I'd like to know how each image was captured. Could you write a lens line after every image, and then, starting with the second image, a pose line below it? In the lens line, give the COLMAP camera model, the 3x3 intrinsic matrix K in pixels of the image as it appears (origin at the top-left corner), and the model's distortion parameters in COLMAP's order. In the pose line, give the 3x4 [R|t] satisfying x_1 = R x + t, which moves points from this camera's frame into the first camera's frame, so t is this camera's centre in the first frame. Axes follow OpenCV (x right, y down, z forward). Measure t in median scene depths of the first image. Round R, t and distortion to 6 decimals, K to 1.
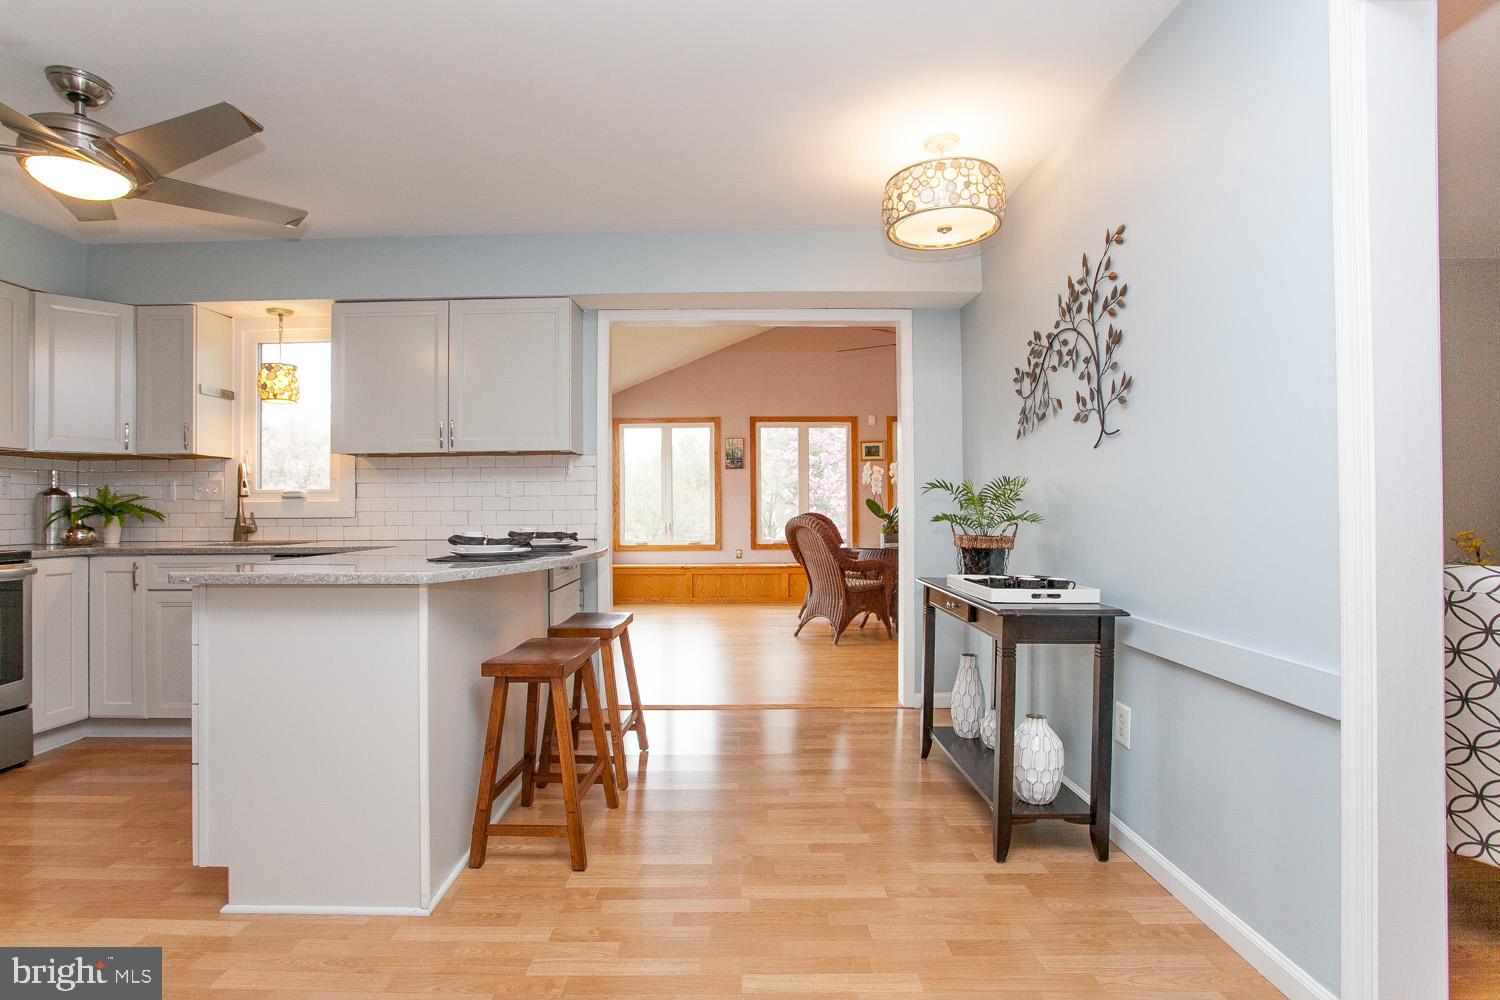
lens RADIAL K [[743.2, 0, 734.0], [0, 743.2, 498.5], [0, 0, 1]] dist [-0.076842, 0.033983]
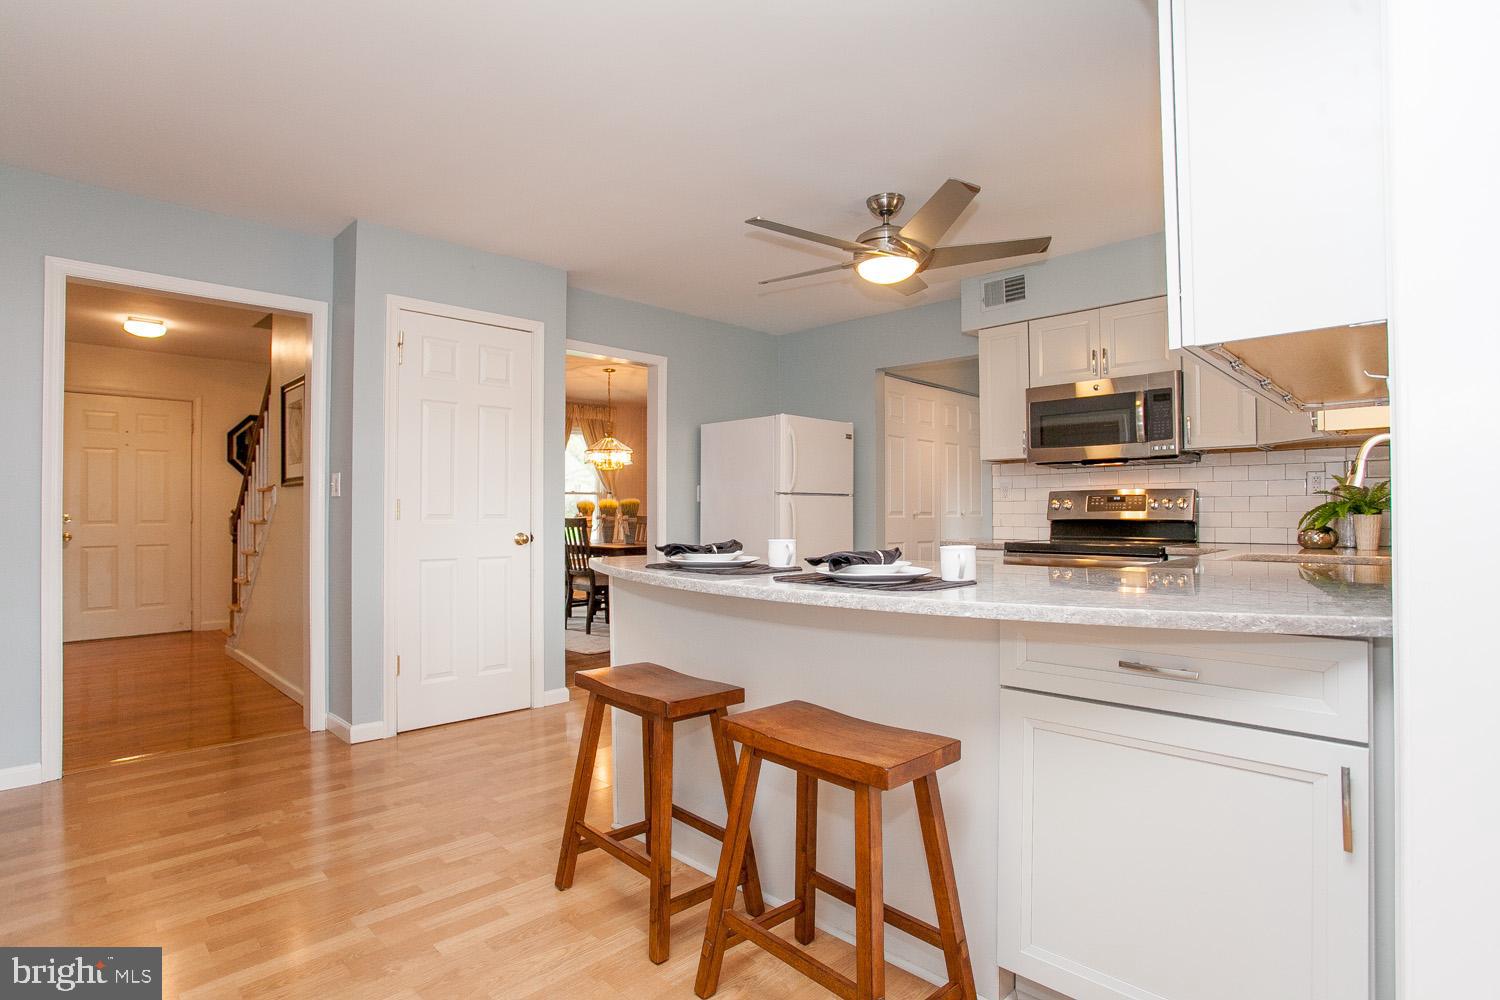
lens RADIAL K [[743.2, 0, 734.0], [0, 743.2, 498.5], [0, 0, 1]] dist [-0.076842, 0.033983]
pose [[-0.711500, -0.004862, -0.702669, 0.219617], [0.015457, 0.999626, -0.022568, 0.016055], [0.702516, -0.026919, -0.711159, 1.347564]]
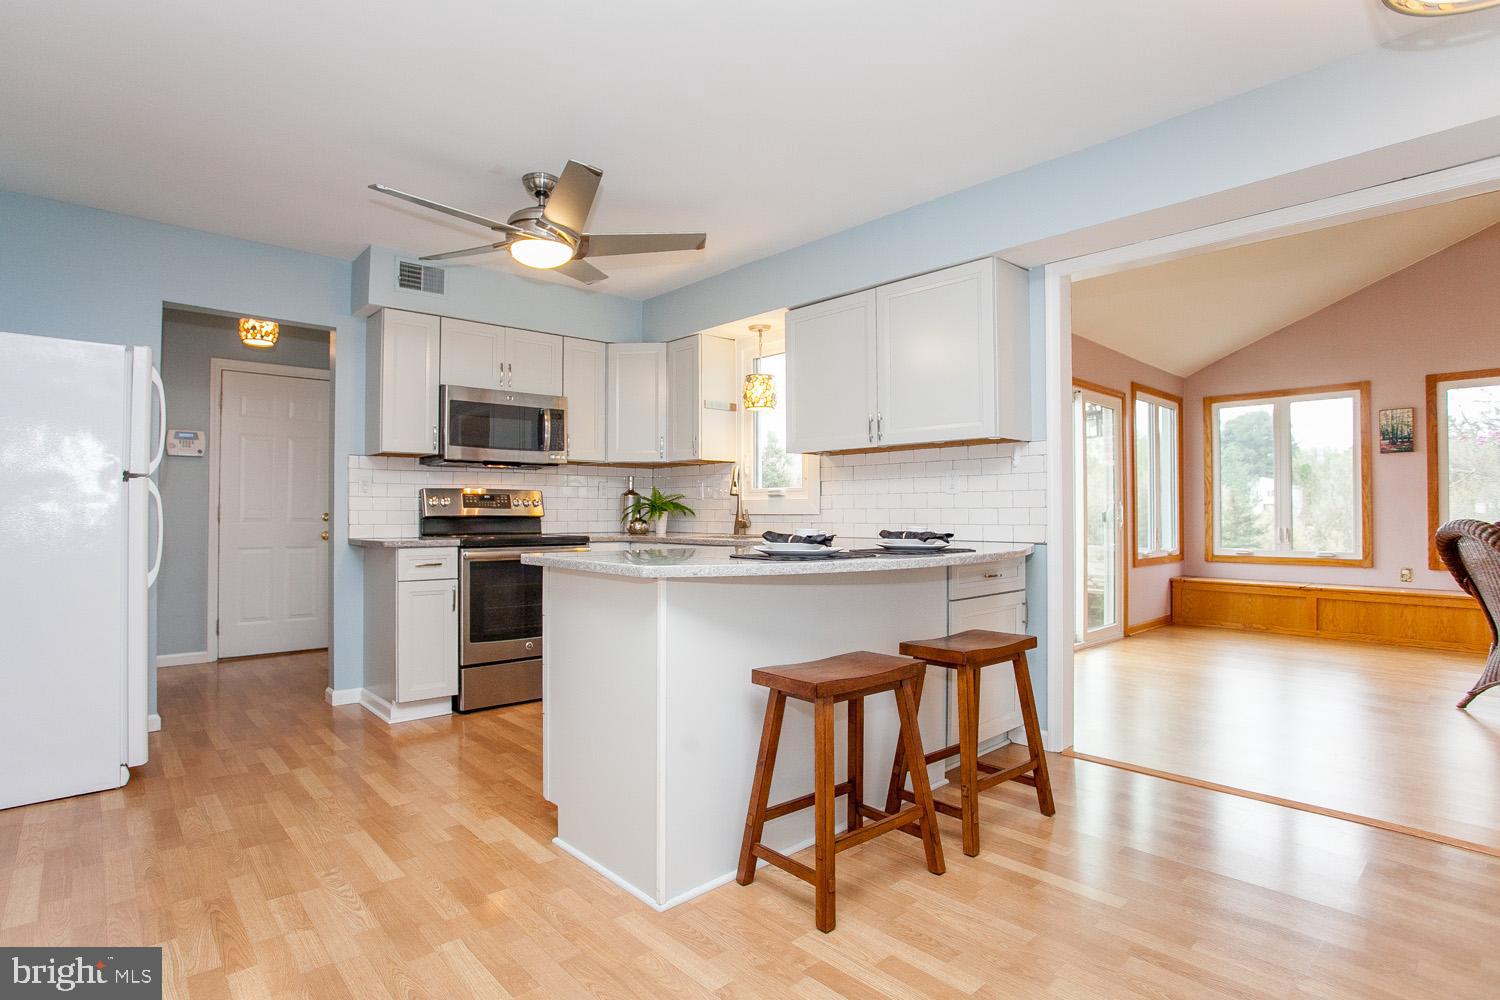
lens RADIAL K [[753.5, 0, 736.9], [0, 753.5, 501.8], [0, 0, 1]] dist [-0.073852, 0.032612]
pose [[0.674542, -0.002661, -0.738232, 0.256573], [0.004768, 0.999988, 0.000753, 0.008664], [0.738221, -0.004028, 0.674547, 0.252713]]
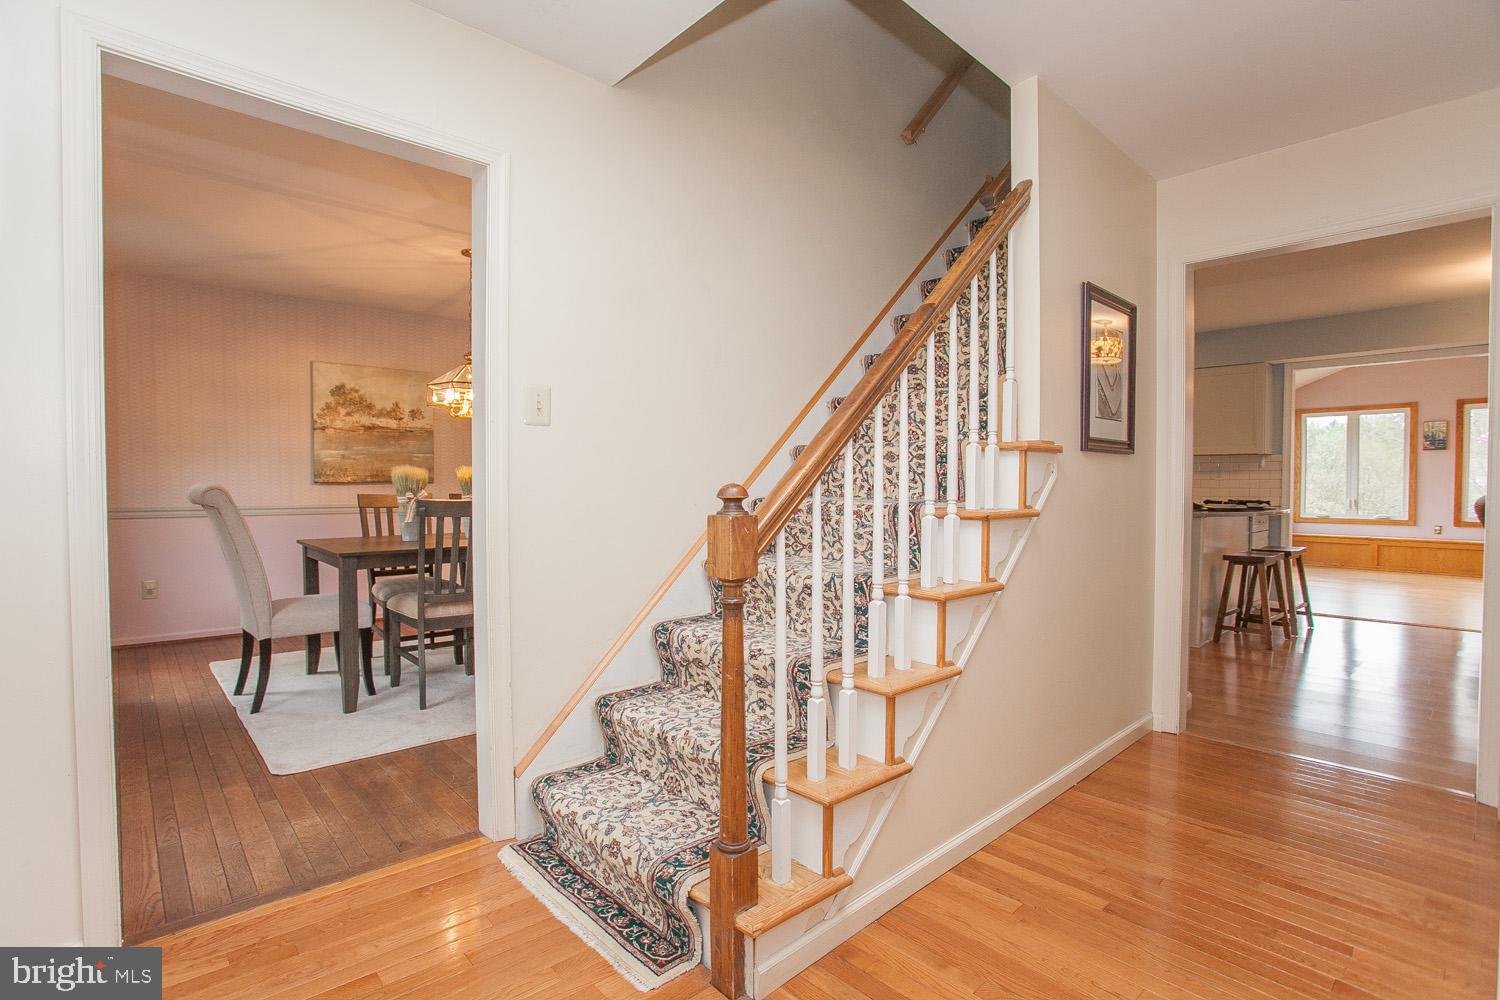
lens RADIAL K [[698.5, 0, 750.0], [0, 698.5, 500.0], [0, 0, 1]] dist [-0.016278, 0.000189]
pose [[0.676652, 0.025716, -0.735854, 0.191067], [0.003505, 0.999266, 0.038144, -0.027918], [0.736295, -0.028390, 0.676065, -1.171941]]
